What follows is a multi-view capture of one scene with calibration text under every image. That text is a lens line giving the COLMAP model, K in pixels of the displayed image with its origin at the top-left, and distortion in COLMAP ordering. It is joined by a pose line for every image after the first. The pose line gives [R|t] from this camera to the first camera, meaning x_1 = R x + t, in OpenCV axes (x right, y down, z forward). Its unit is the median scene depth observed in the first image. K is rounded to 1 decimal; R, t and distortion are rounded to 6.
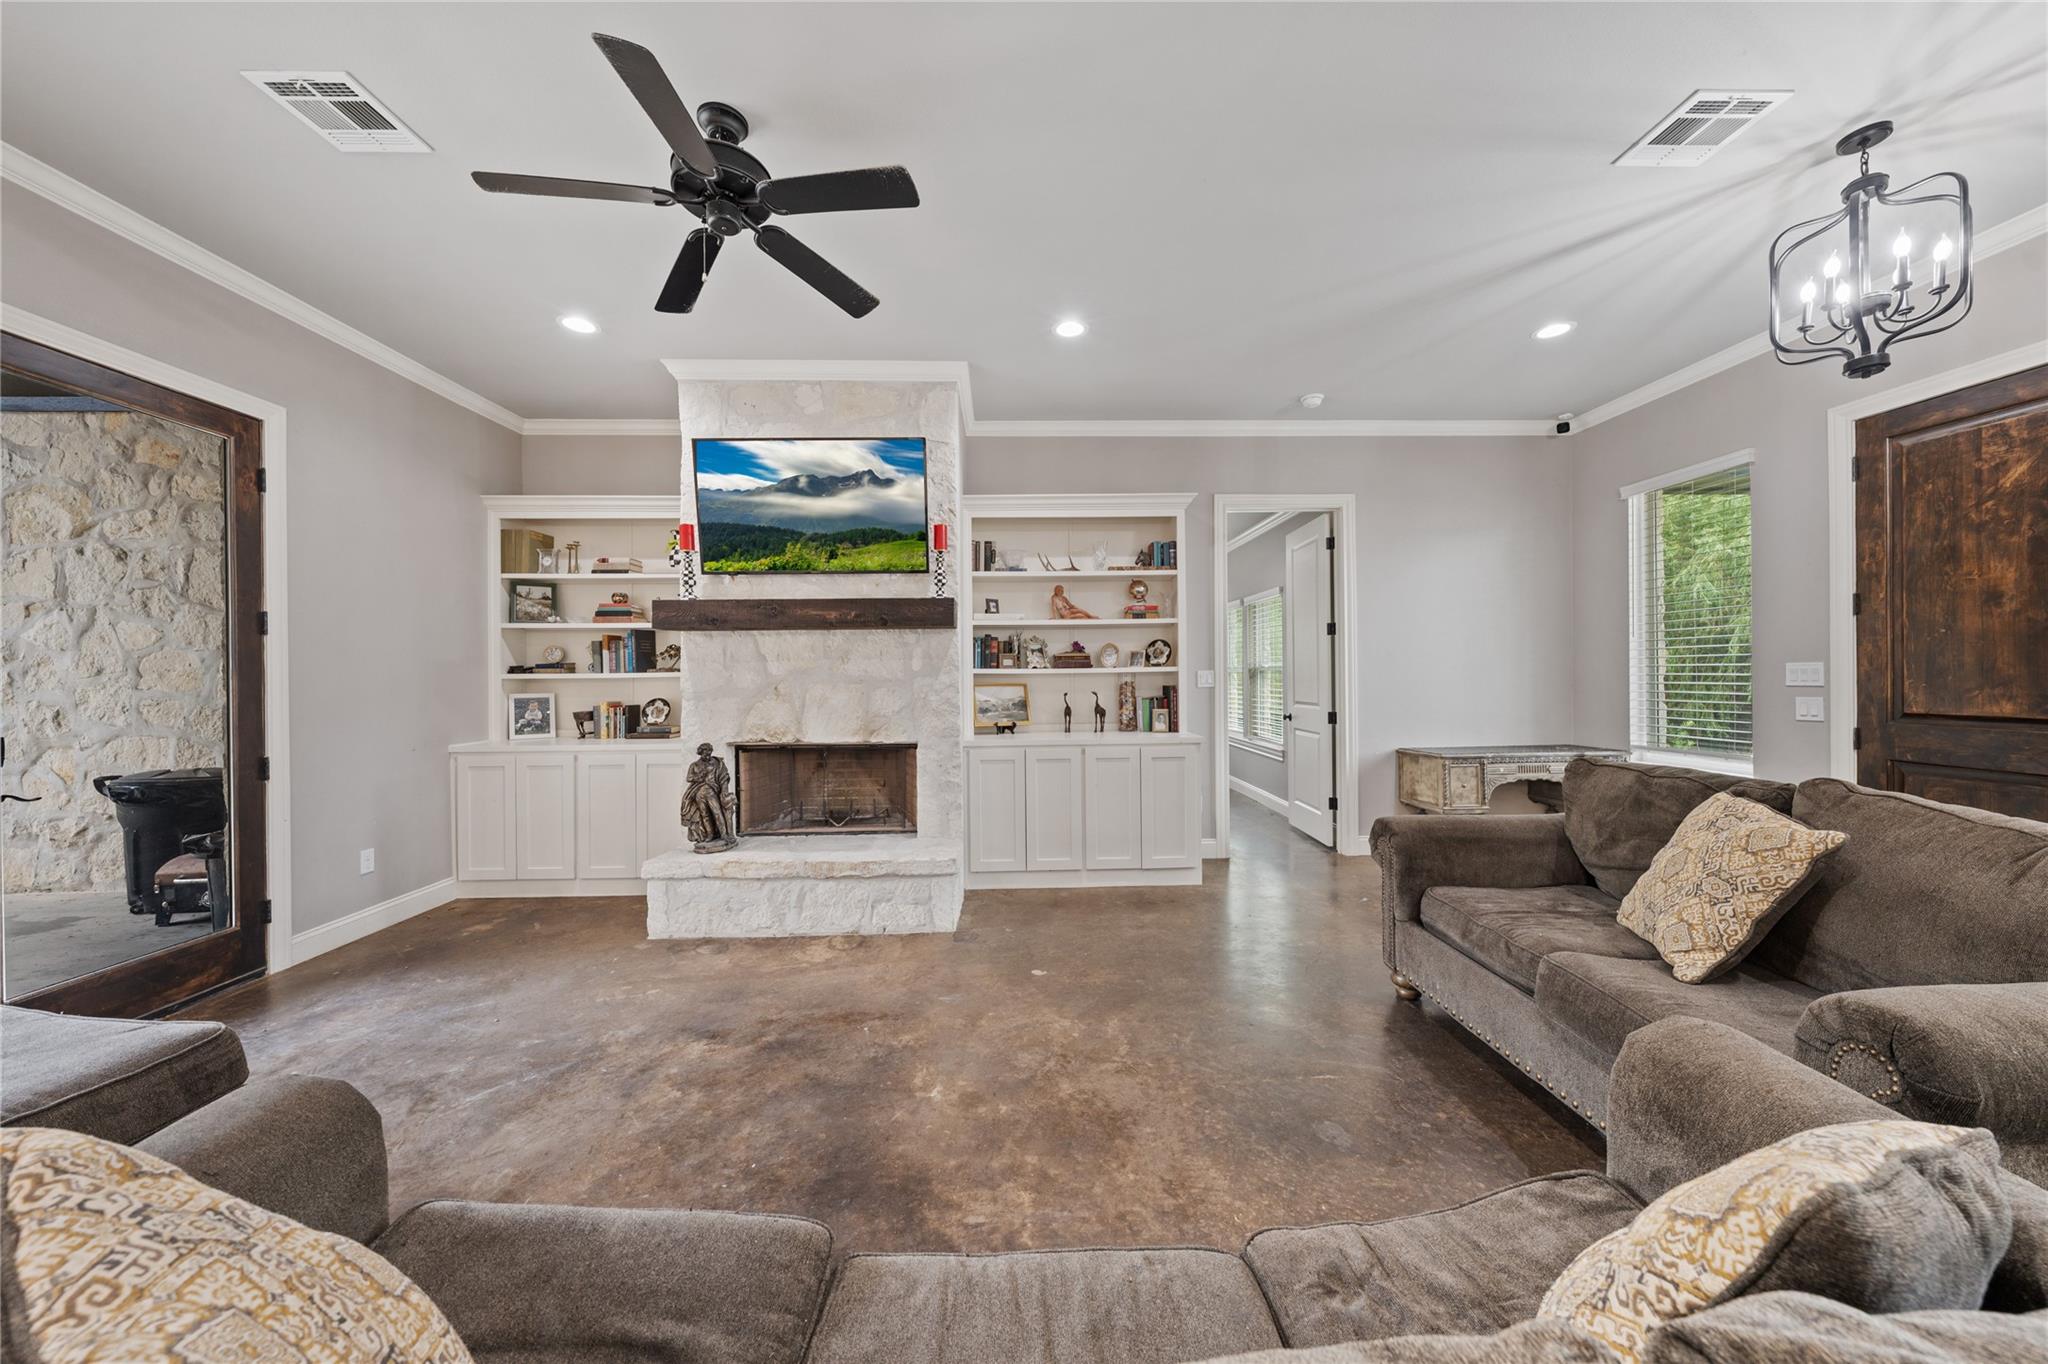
lens RADIAL K [[707.7, 0, 1025.3], [0, 707.7, 674.4], [0, 0, 1]] dist [-0.000047, -0.000111]
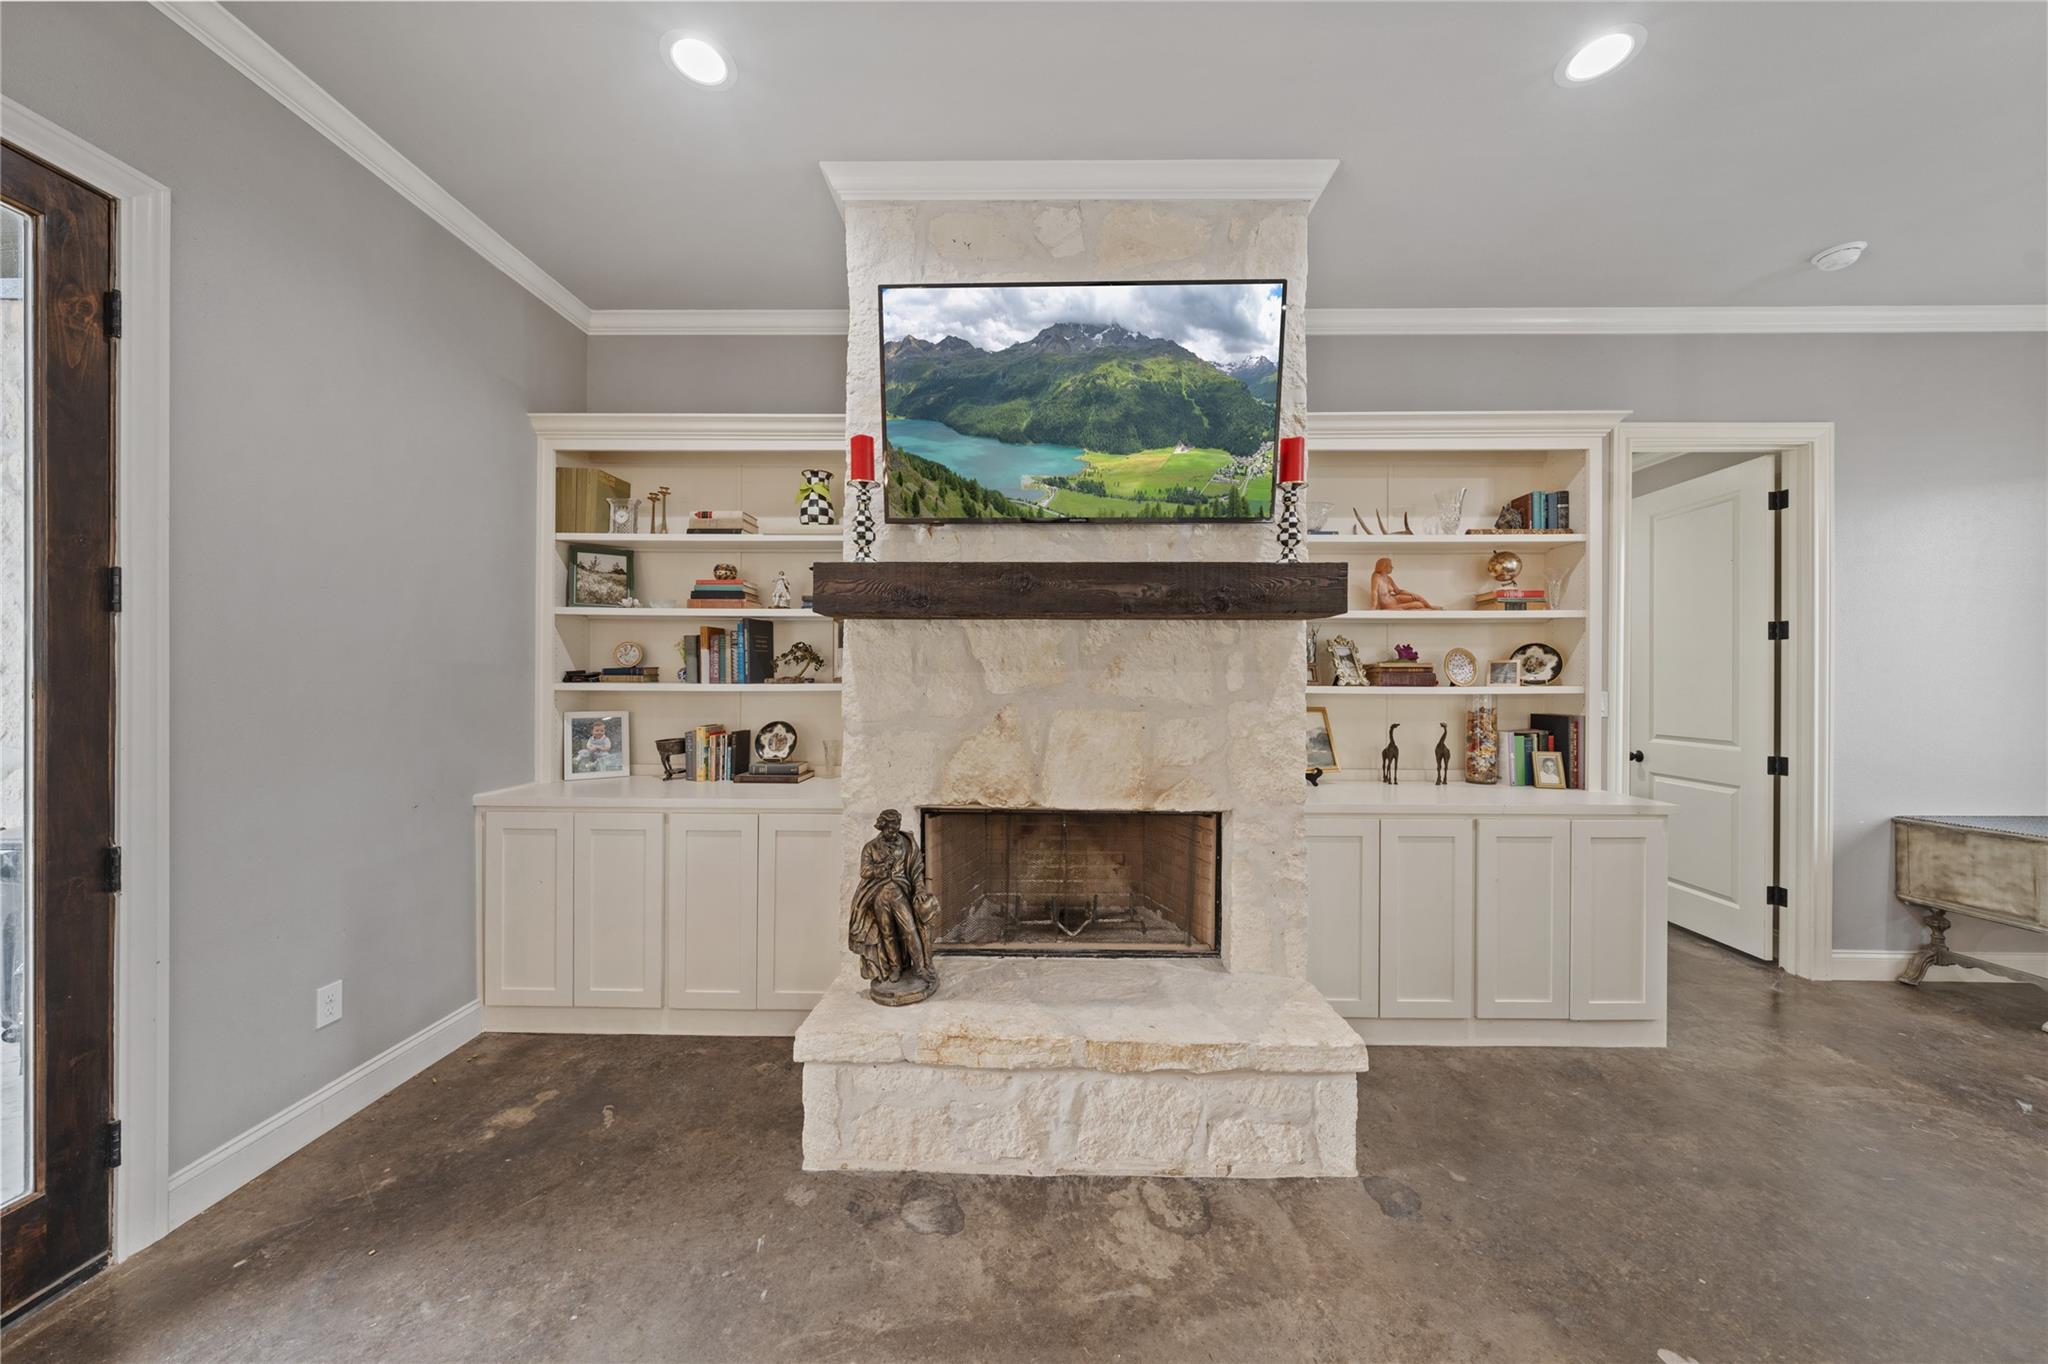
lens RADIAL K [[693.5, 0, 1019.3], [0, 693.5, 679.4], [0, 0, 1]] dist [-0.000940, 0.000034]
pose [[0.998852, 0.014202, -0.045744, -0.271344], [-0.014088, 0.999897, 0.002815, -0.011859], [0.045780, -0.002167, 0.998949, 0.365803]]
